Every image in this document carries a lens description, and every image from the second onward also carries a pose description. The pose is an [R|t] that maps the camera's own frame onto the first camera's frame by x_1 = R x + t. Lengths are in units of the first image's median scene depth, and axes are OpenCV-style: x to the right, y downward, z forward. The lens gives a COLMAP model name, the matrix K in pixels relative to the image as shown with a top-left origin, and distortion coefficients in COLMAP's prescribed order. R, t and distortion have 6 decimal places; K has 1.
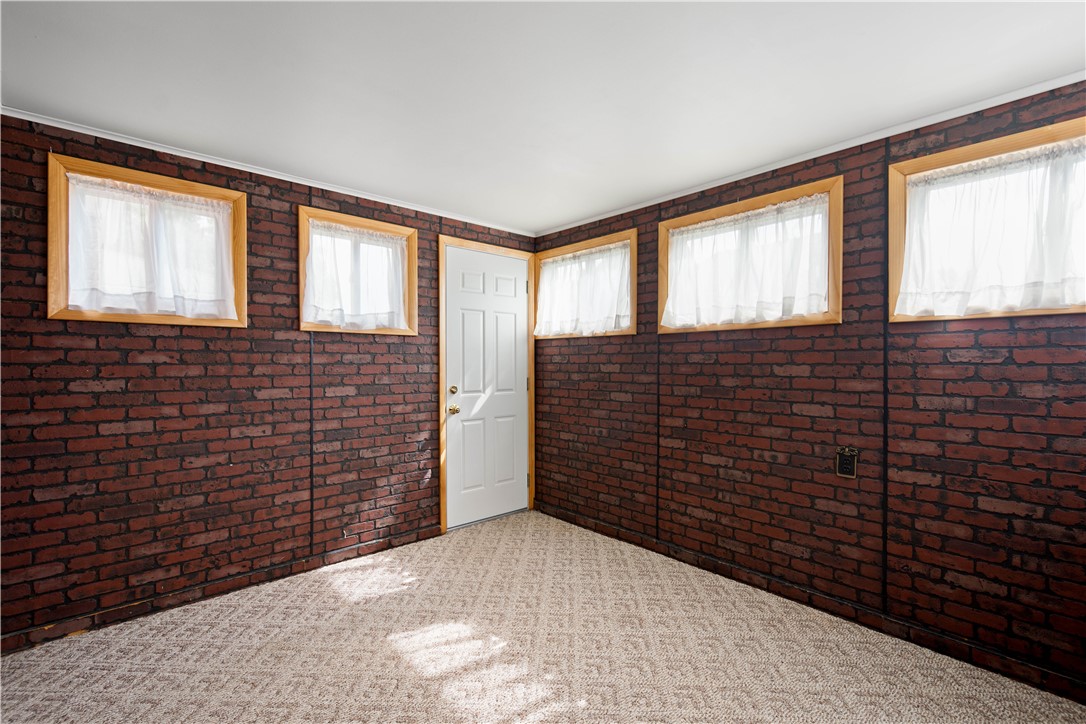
lens RADIAL K [[477.9, 0, 543.0], [0, 477.9, 362.0], [0, 0, 1]] dist [0.000089, 0.000046]
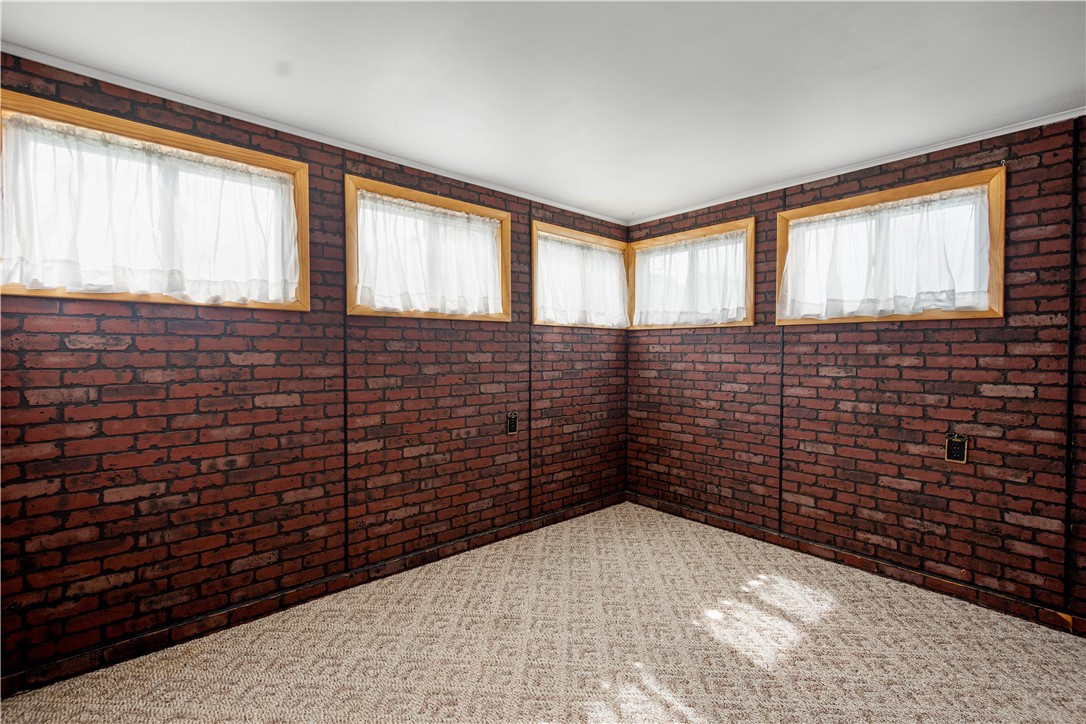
lens RADIAL K [[482.8, 0, 582.0], [0, 482.8, 353.2], [0, 0, 1]] dist [-0.000766, 0.000392]
pose [[-0.026356, -0.004282, 0.999643, -0.433891], [-0.004988, 0.999979, 0.004152, 0.000697], [-0.999640, -0.004876, -0.026377, 0.476733]]
